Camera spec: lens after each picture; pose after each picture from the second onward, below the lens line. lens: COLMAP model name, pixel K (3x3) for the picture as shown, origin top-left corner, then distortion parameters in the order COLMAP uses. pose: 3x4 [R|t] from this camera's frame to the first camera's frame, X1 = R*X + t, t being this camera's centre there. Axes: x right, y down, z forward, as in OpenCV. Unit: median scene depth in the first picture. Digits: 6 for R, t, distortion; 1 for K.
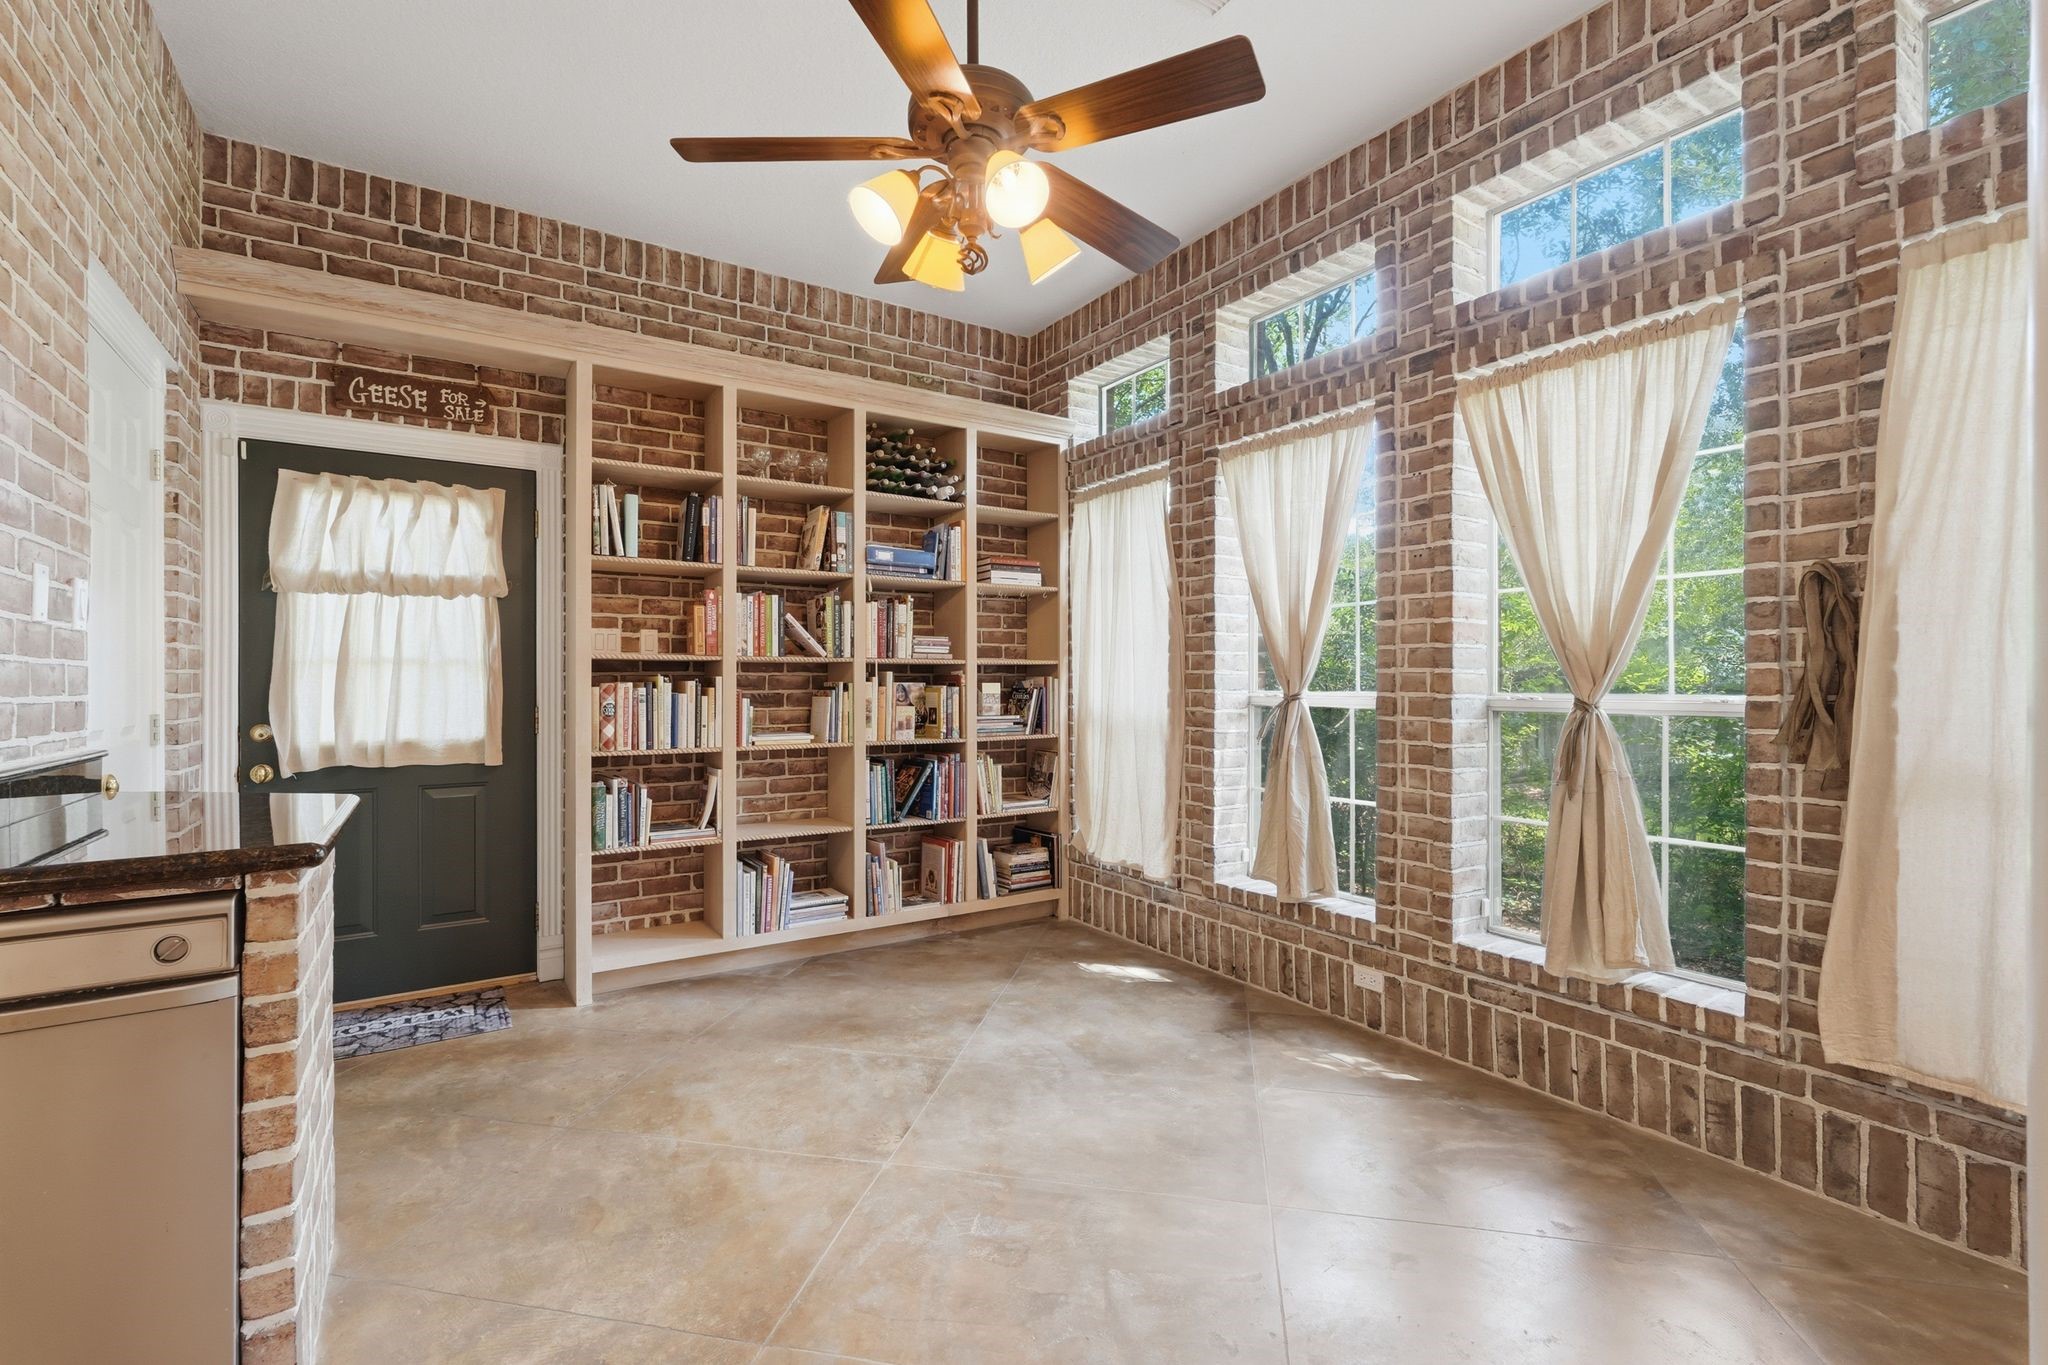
lens RADIAL K [[892.8, 0, 1029.6], [0, 892.8, 679.7], [0, 0, 1]] dist [0.008301, -0.000950]
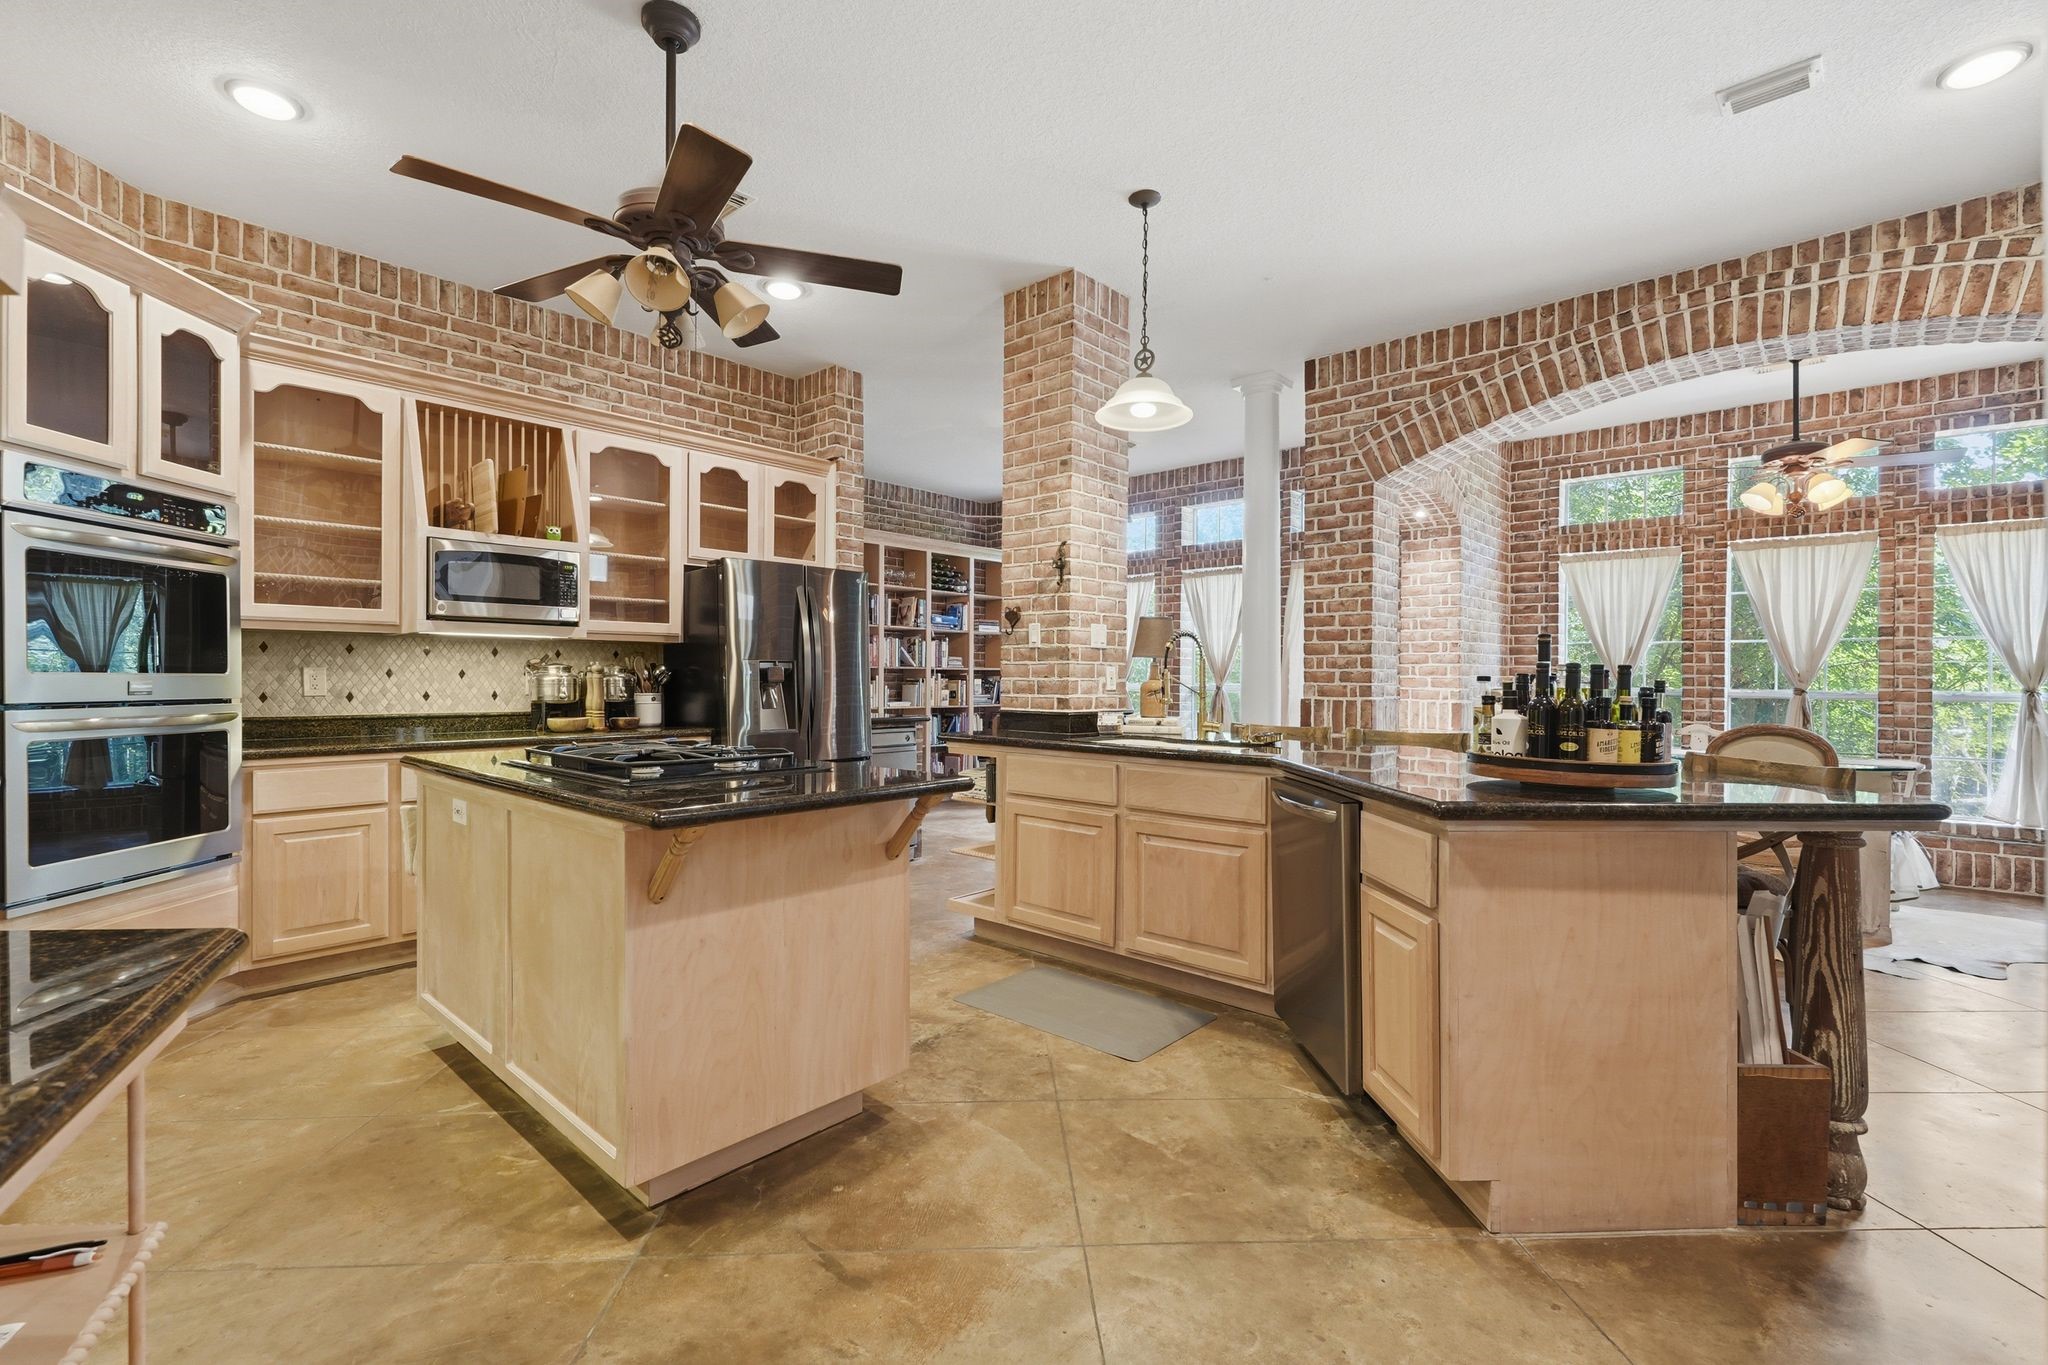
lens RADIAL K [[892.8, 0, 1021.5], [0, 892.8, 680.9], [0, 0, 1]] dist [0.008301, -0.000950]
pose [[0.970179, 0.007590, 0.242272, -0.533206], [-0.008687, 0.999956, 0.003459, 0.000034], [-0.242235, -0.005460, 0.970202, -1.237473]]
